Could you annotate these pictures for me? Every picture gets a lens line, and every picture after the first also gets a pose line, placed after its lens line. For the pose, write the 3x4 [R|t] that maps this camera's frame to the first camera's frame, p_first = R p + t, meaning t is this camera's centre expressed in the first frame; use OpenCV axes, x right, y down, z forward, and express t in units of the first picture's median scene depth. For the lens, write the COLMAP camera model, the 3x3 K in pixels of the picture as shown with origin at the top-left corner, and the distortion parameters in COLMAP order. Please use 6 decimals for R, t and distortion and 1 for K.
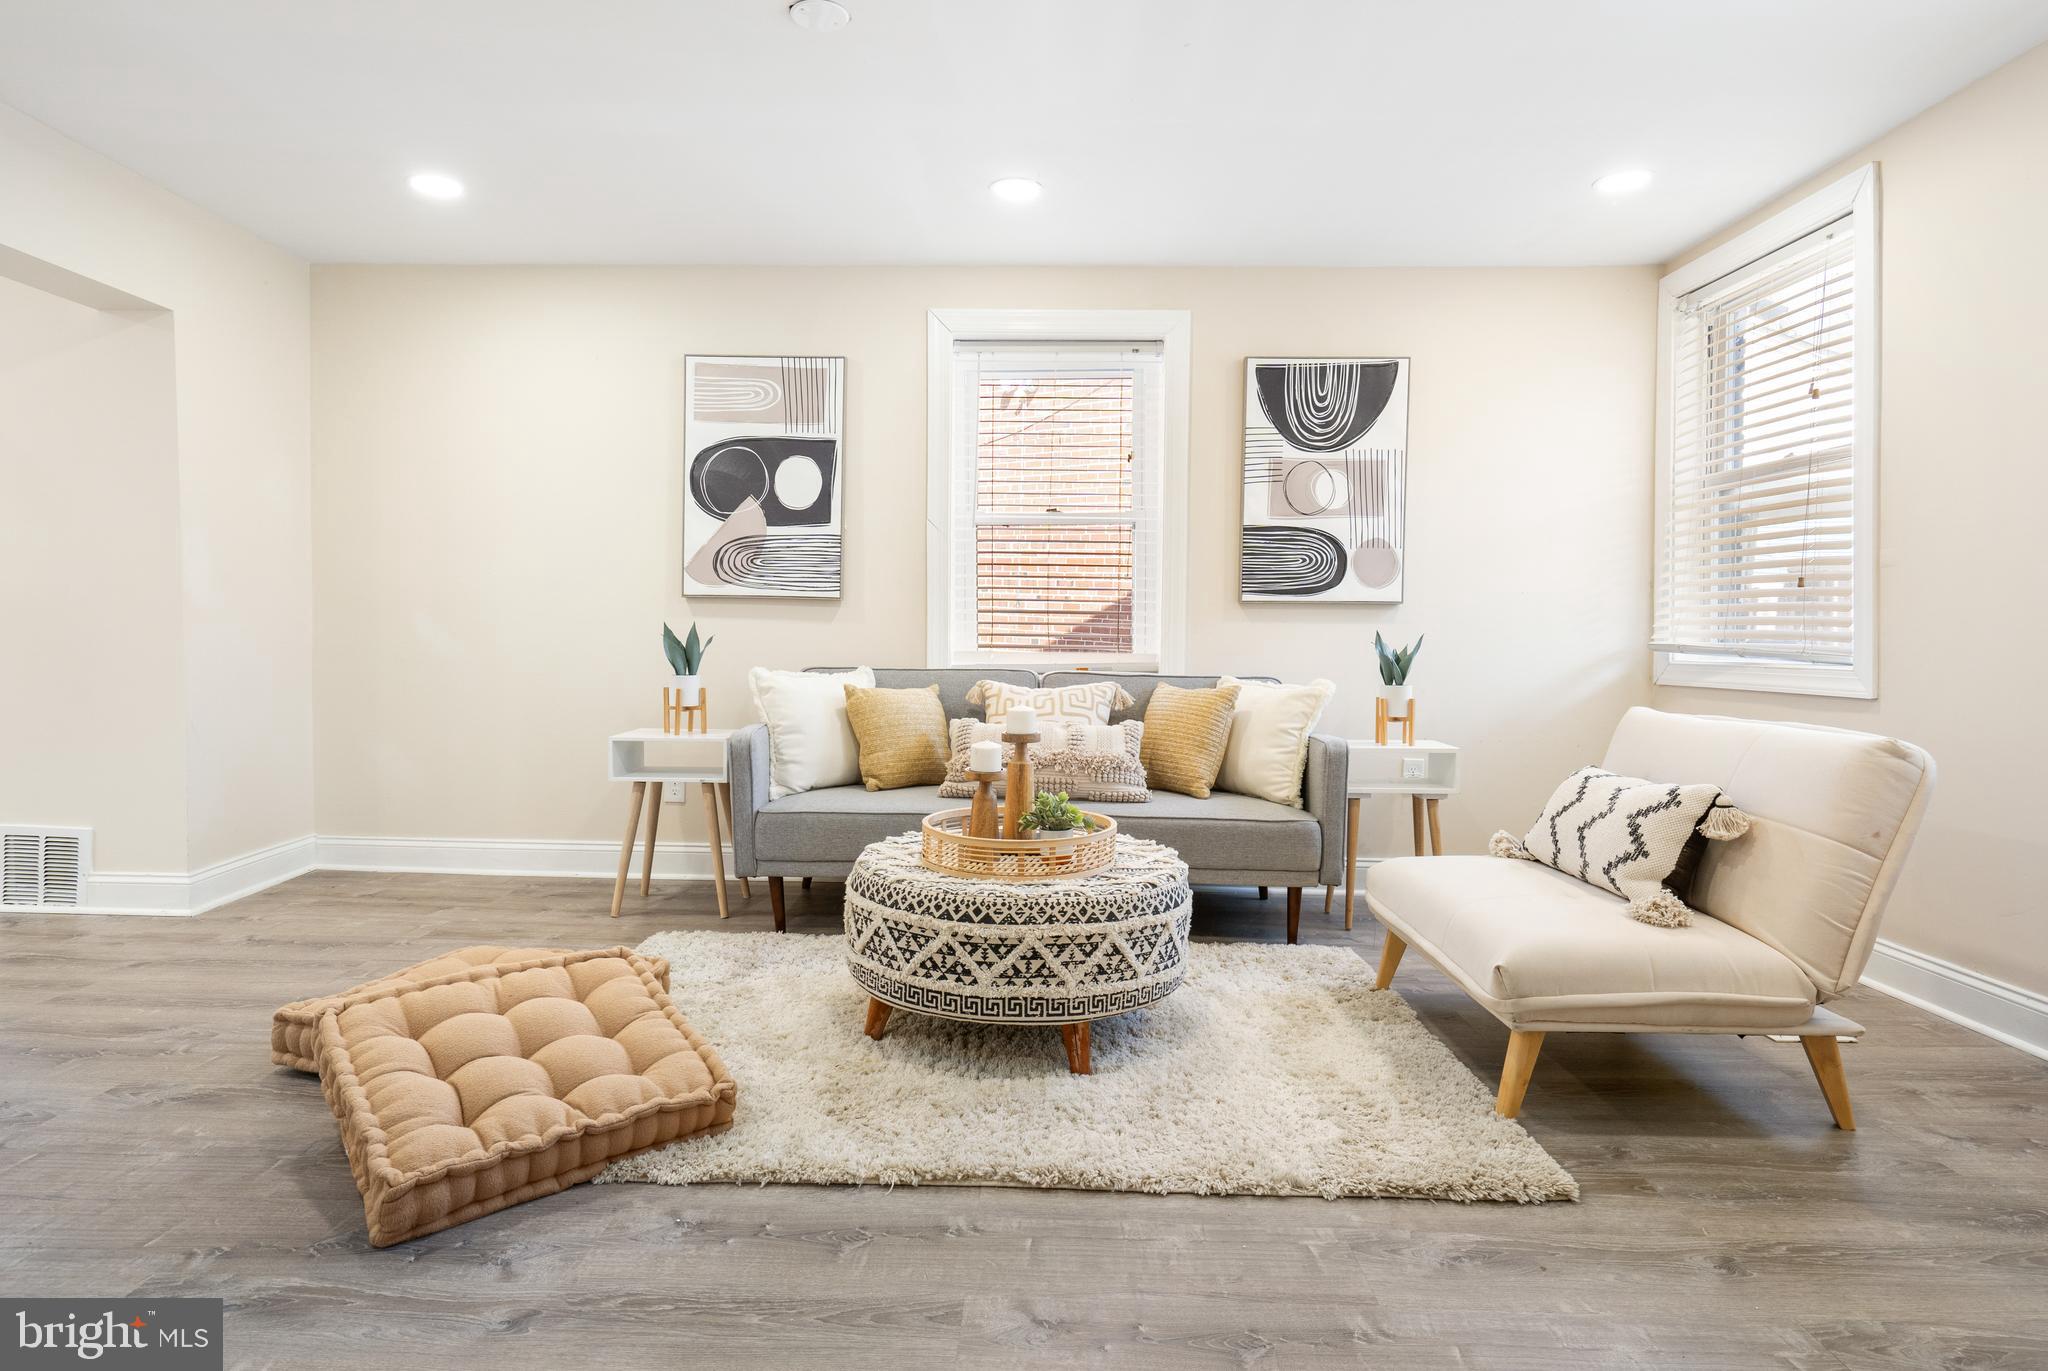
lens RADIAL K [[1111.6, 0, 1027.5], [0, 1111.6, 672.3], [0, 0, 1]] dist [0.000090, 0.001529]
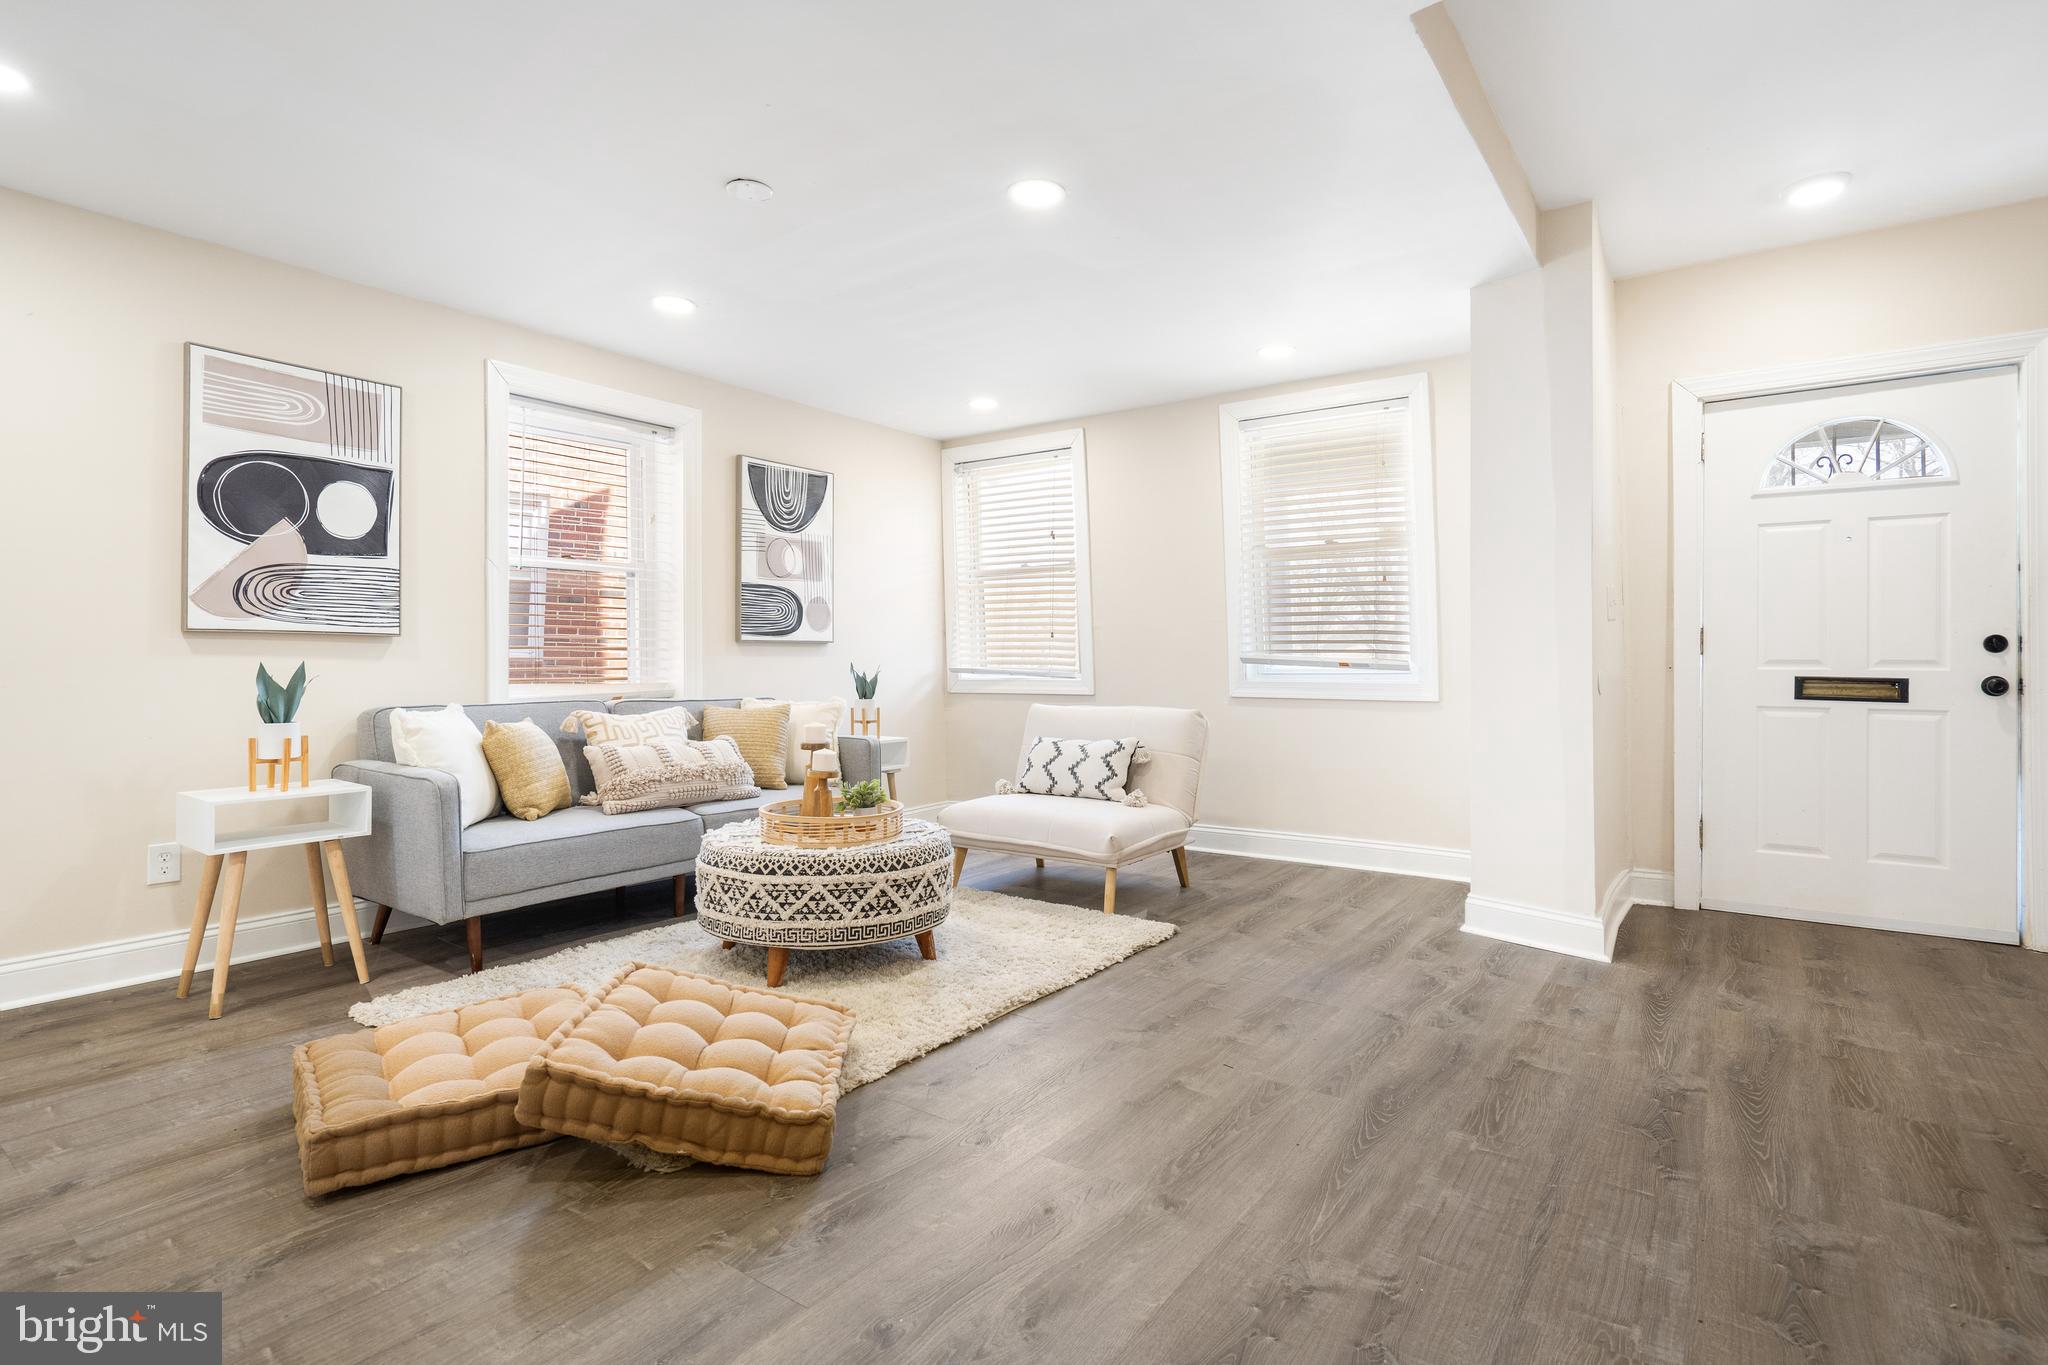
lens RADIAL K [[981.2, 0, 1035.7], [0, 981.2, 662.0], [0, 0, 1]] dist [-0.002021, 0.000297]
pose [[0.566844, -0.011836, 0.823740, -0.626550], [0.034413, 0.999364, -0.009321, -0.018033], [-0.823106, 0.033631, 0.566891, 0.072143]]
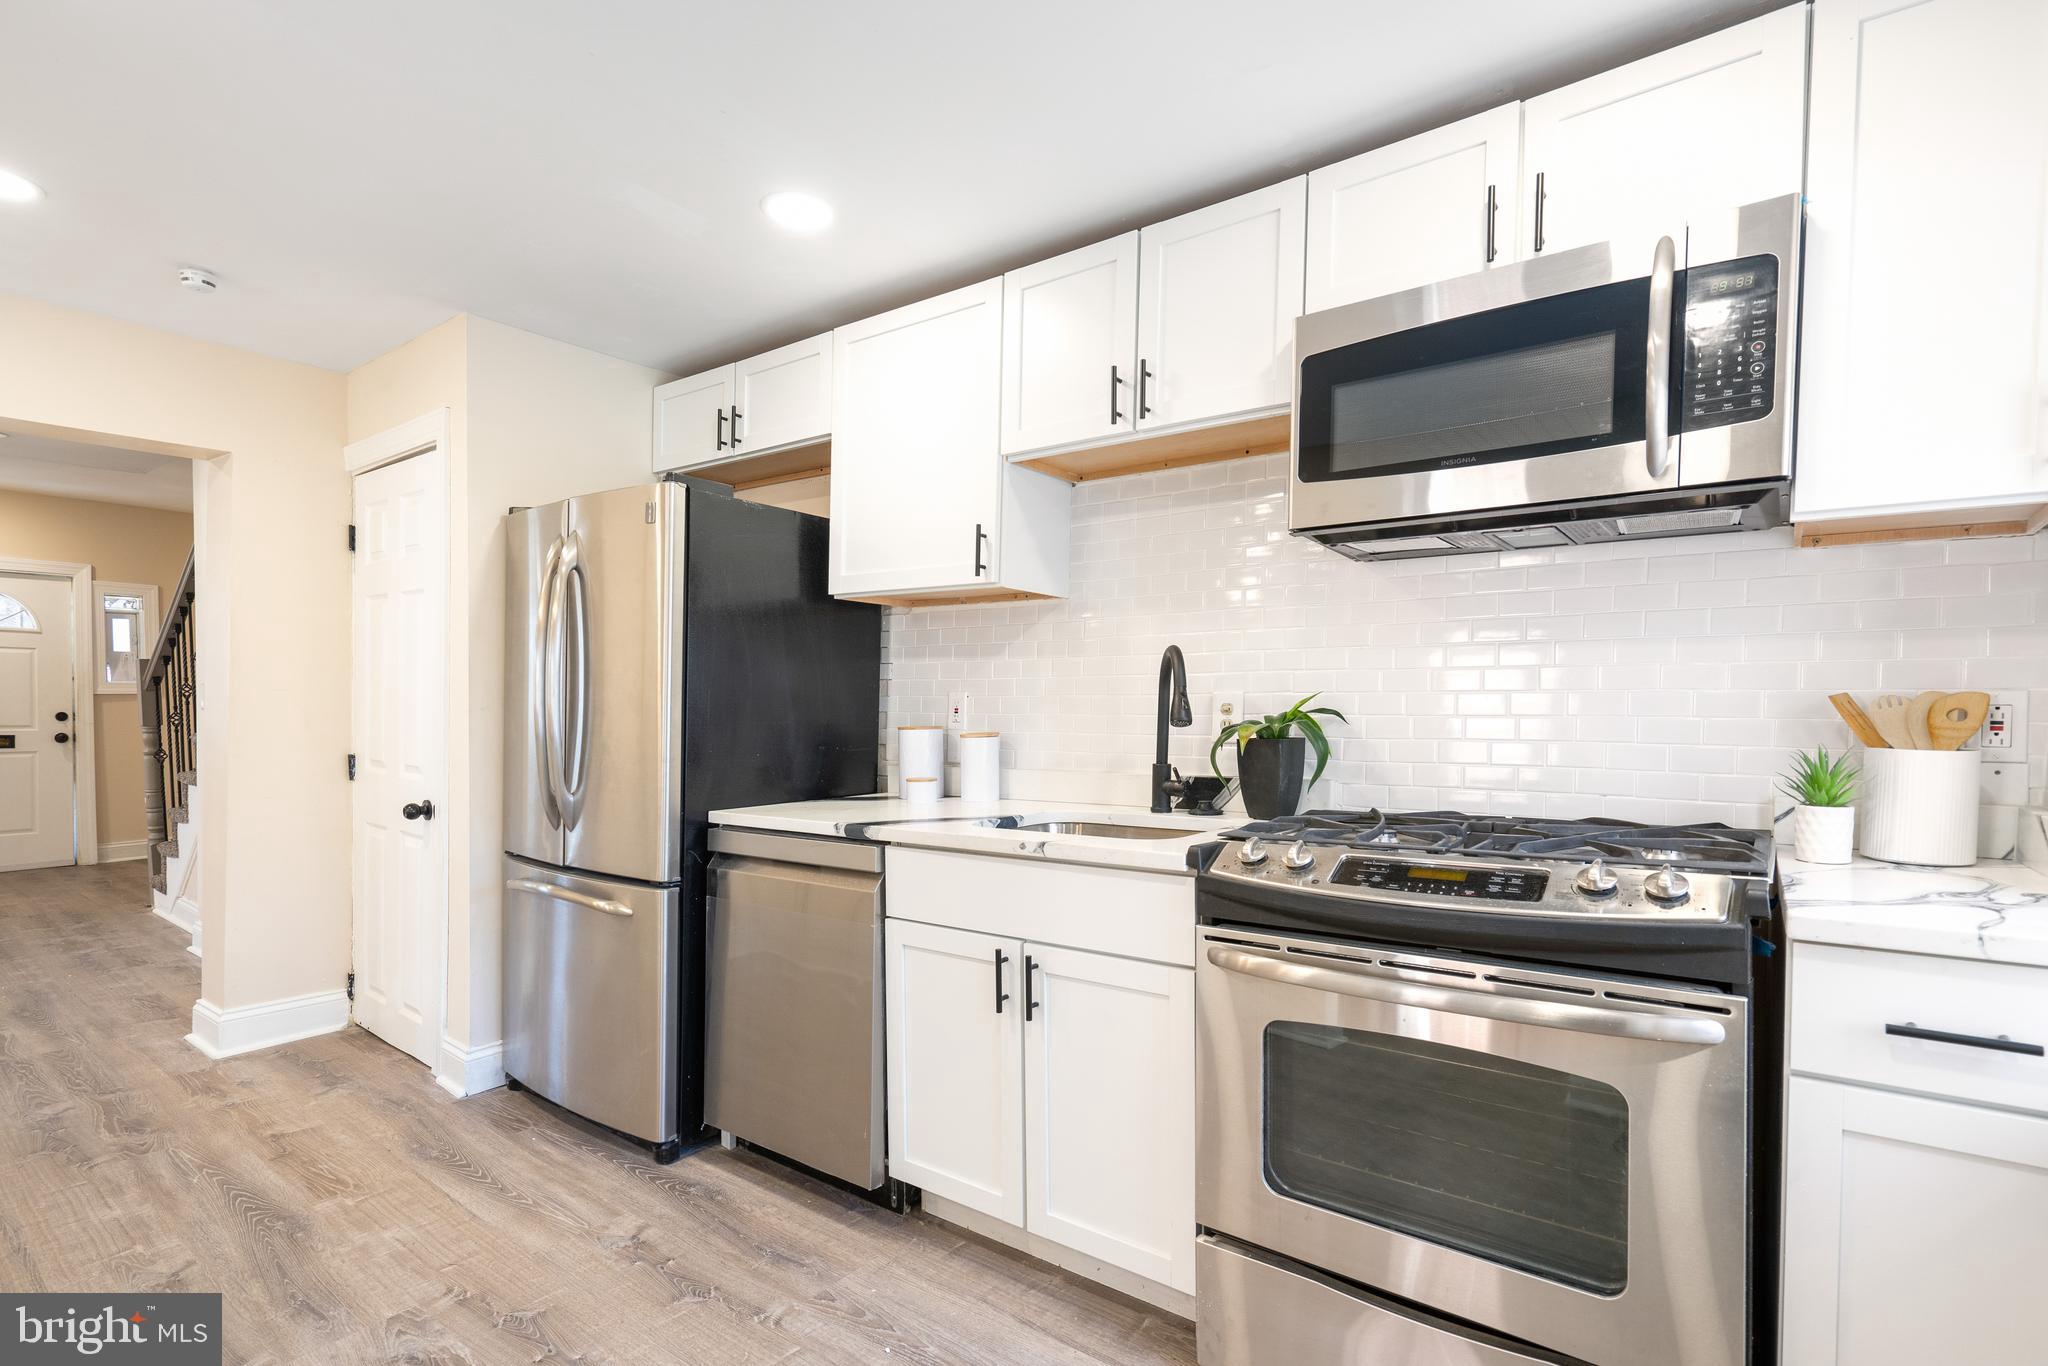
lens RADIAL K [[964.7, 0, 1024.5], [0, 964.7, 726.5], [0, 0, 1]] dist [-0.001898, 0.000840]
pose [[-0.812843, -0.034881, 0.581438, -1.867849], [-0.001587, 0.998334, 0.057671, -0.100733], [-0.582481, 0.045955, -0.811544, 0.265293]]
